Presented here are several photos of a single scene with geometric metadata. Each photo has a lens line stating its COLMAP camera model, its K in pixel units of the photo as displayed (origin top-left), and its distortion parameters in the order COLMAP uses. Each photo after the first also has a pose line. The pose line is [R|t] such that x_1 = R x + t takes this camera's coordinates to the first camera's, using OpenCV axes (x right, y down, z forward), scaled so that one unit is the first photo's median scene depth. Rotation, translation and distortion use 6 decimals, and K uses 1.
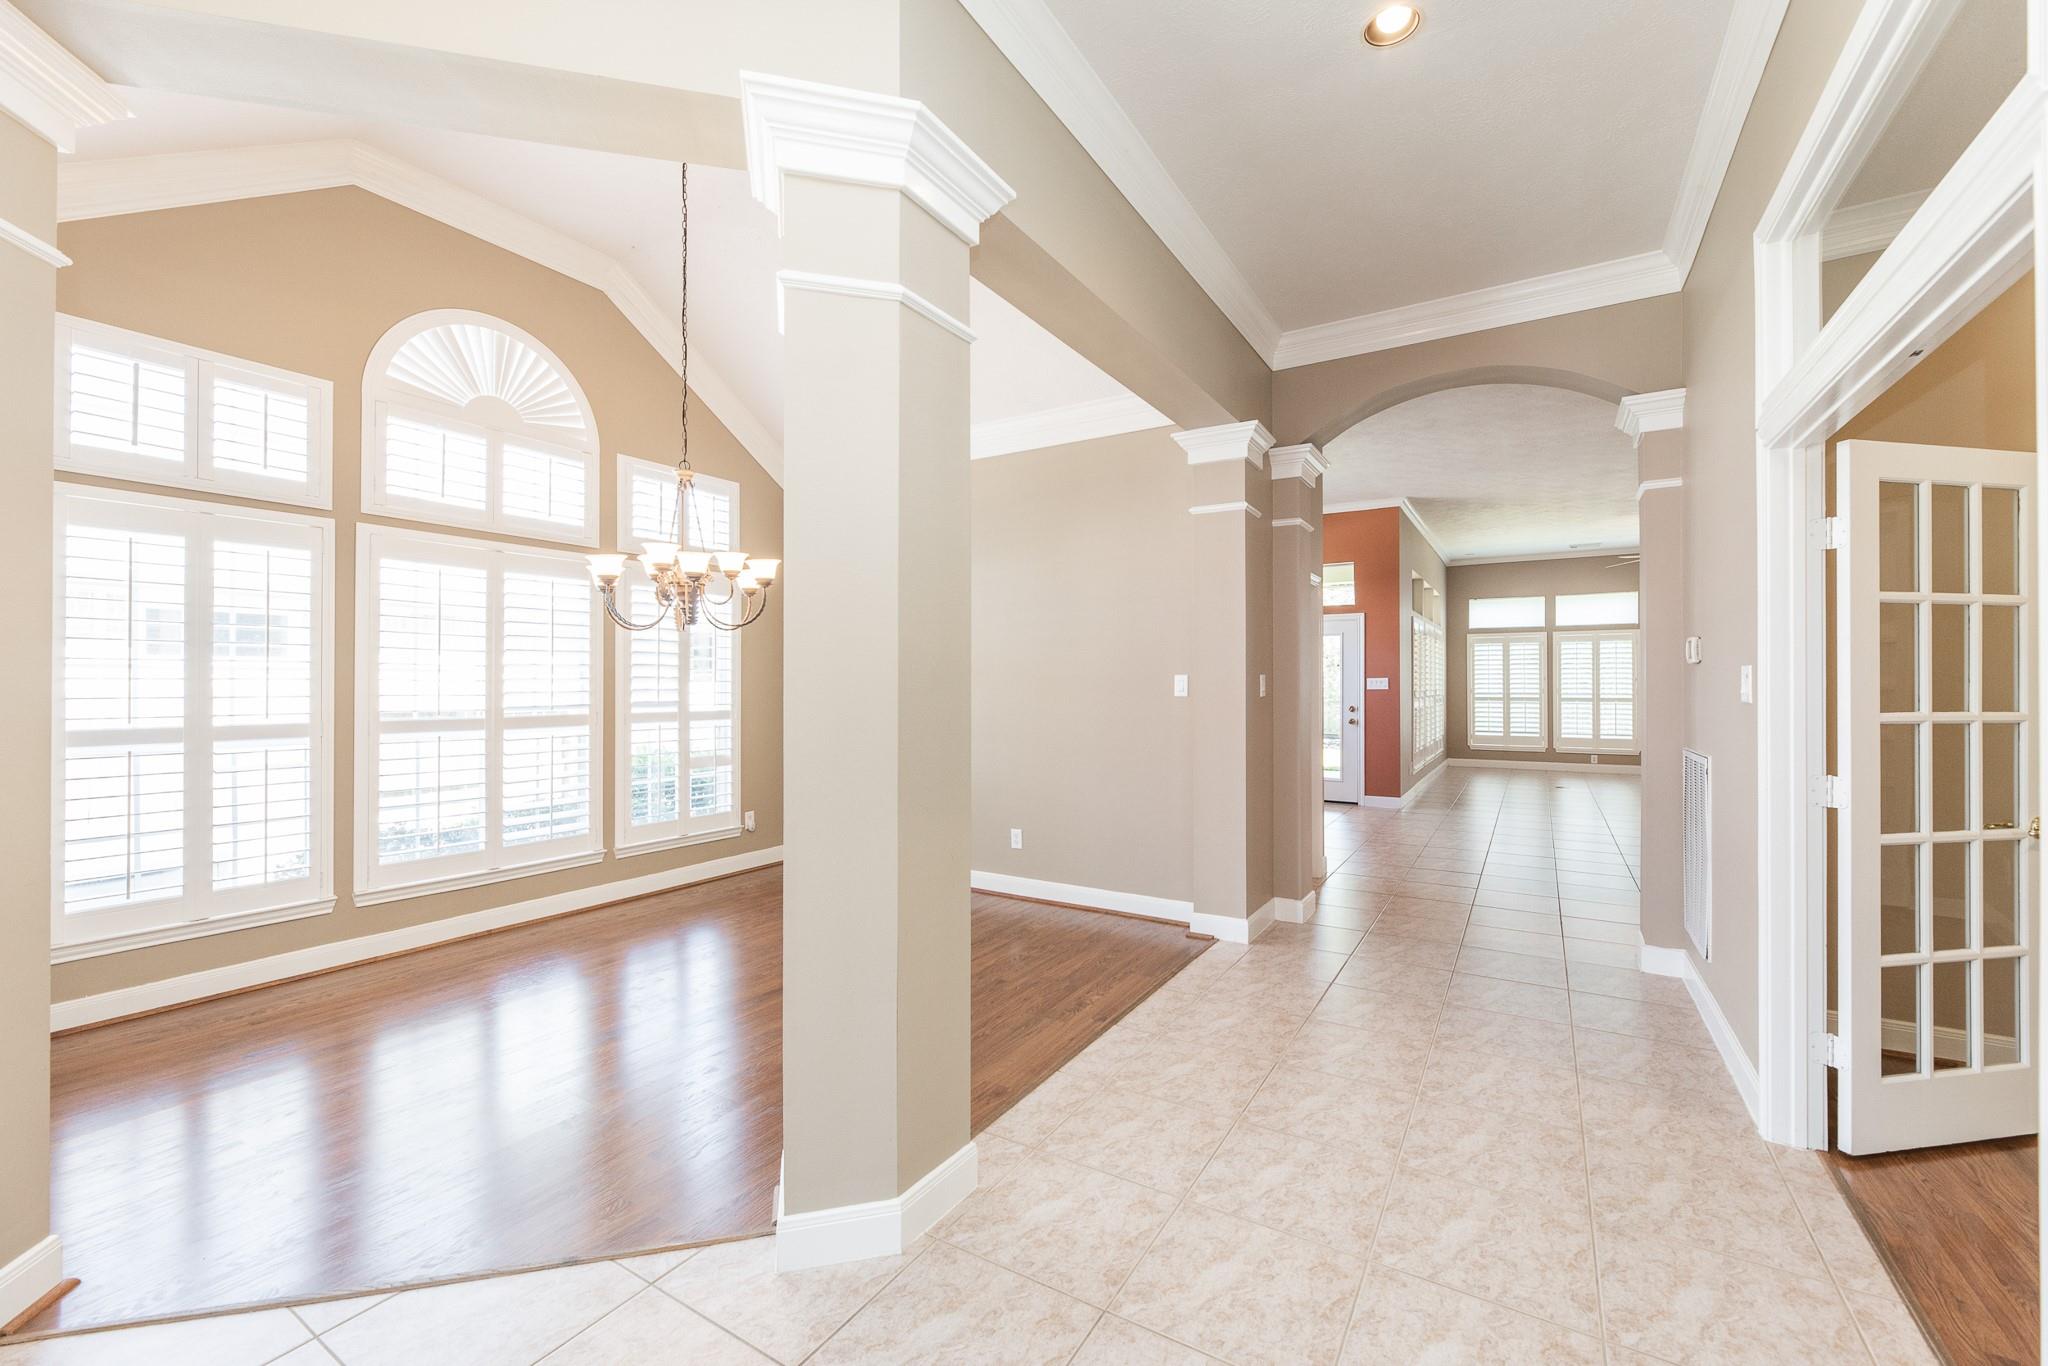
lens RADIAL K [[823.6, 0, 1026.0], [0, 823.6, 685.5], [0, 0, 1]] dist [-0.003013, 0.000451]
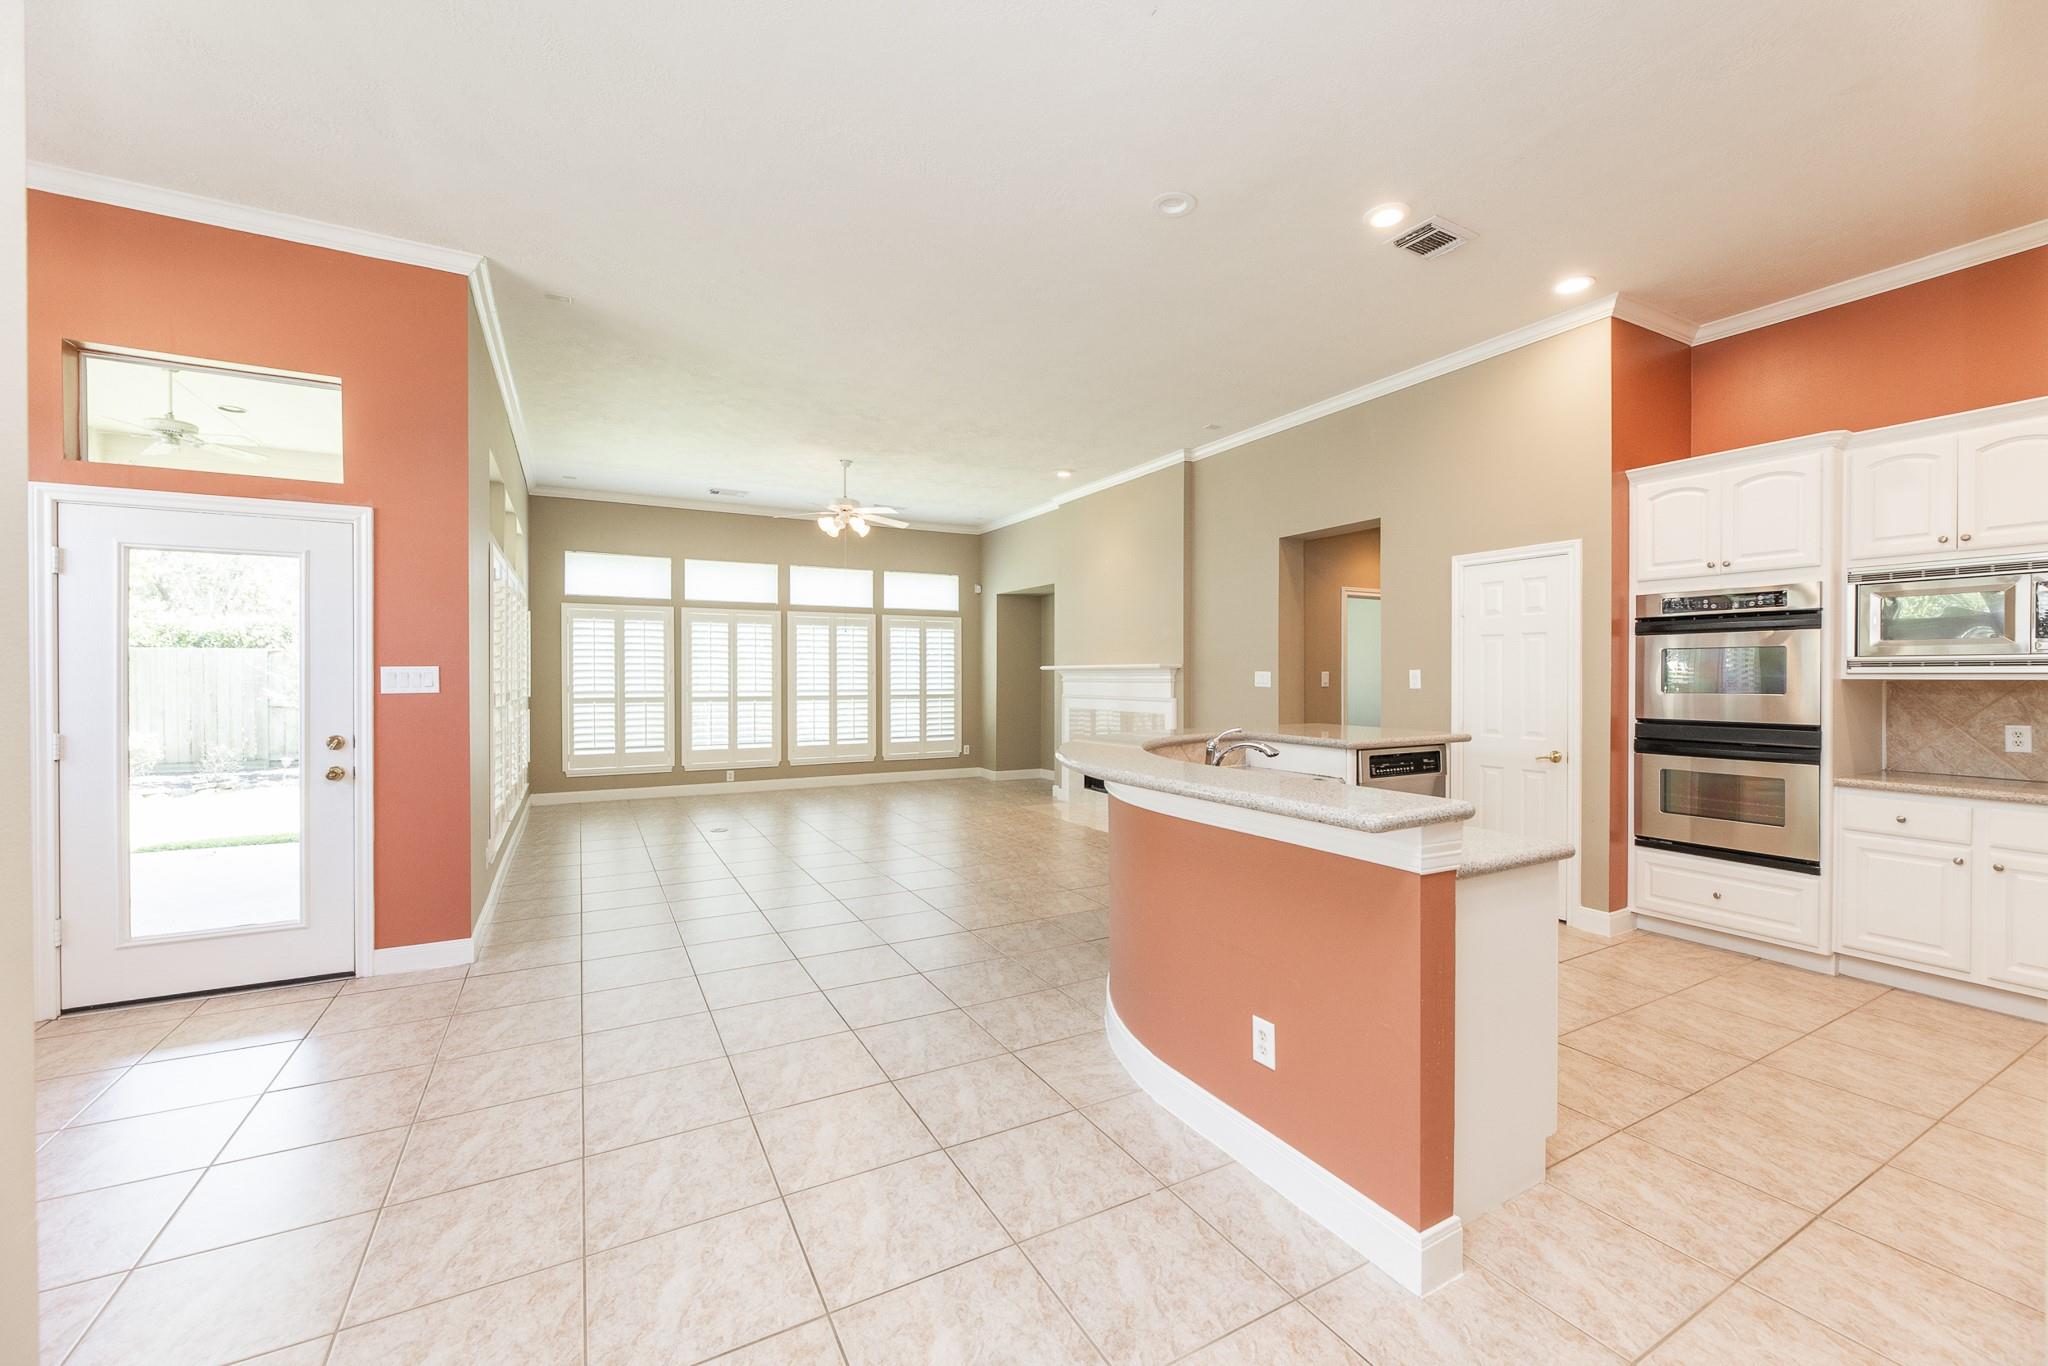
lens RADIAL K [[823.6, 0, 1036.7], [0, 823.6, 681.4], [0, 0, 1]] dist [-0.003013, 0.000451]
pose [[0.485595, -0.004372, 0.874173, 0.211002], [0.004049, 0.999988, 0.002752, -0.000127], [-0.874174, 0.002203, 0.485607, 0.505231]]
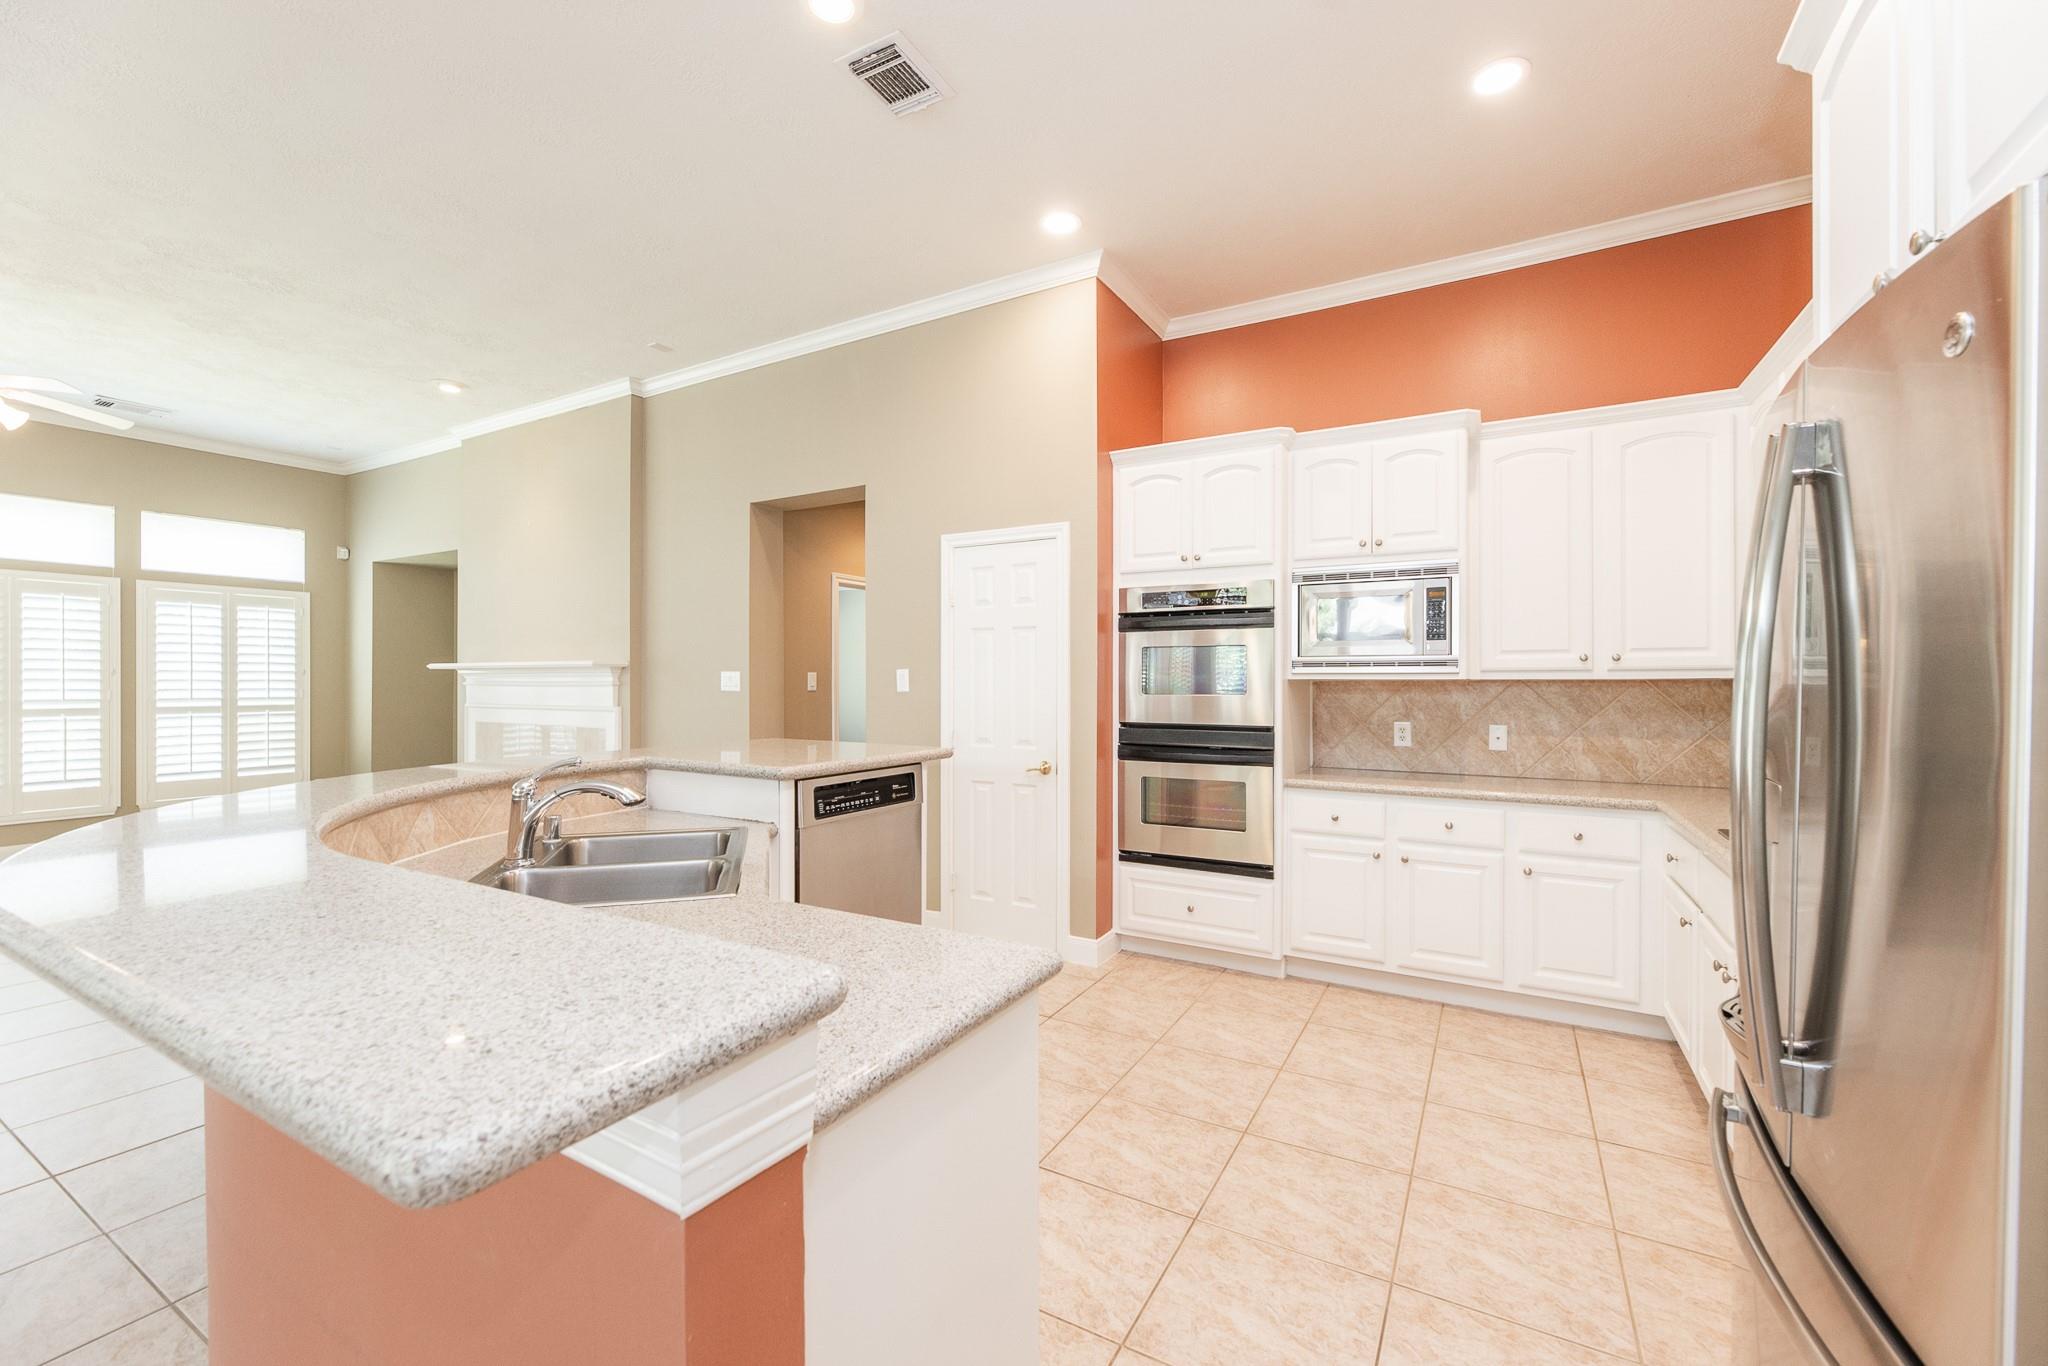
lens RADIAL K [[823.6, 0, 1037.5], [0, 823.6, 683.1], [0, 0, 1]] dist [-0.003013, 0.000451]
pose [[-0.039927, 0.000700, 0.999202, 0.360414], [0.004258, 0.999991, -0.000530, 0.003224], [-0.999194, 0.004233, -0.039930, 0.493989]]
